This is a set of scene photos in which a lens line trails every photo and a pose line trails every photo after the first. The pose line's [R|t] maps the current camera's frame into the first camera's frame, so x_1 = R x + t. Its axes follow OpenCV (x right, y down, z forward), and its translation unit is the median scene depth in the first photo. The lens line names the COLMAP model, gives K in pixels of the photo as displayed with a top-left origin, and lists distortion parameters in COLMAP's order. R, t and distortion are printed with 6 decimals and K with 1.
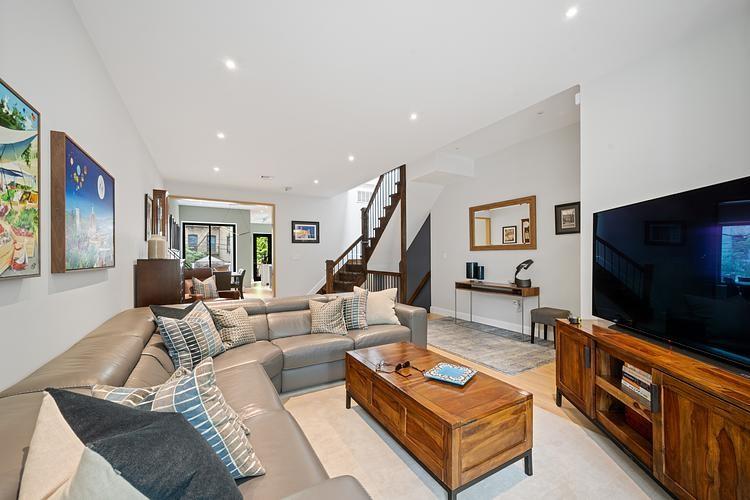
lens RADIAL K [[308.6, 0, 375.0], [0, 308.6, 250.0], [0, 0, 1]] dist [-0.000118, -0.000014]
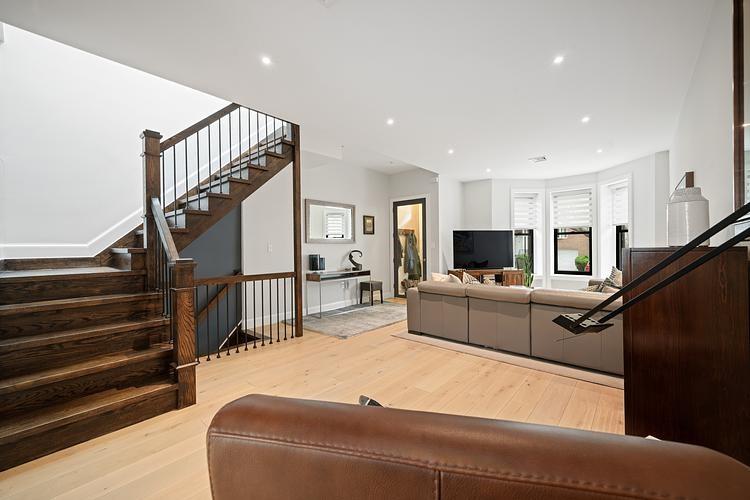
lens RADIAL K [[313.8, 0, 375.0], [0, 313.8, 250.0], [0, 0, 1]] dist [-0.000336, -0.000012]
pose [[-0.332548, 0.005195, 0.943072, -0.767437], [0.000181, 0.999985, -0.005445, 0.031960], [-0.943086, -0.001640, -0.332544, 1.226428]]
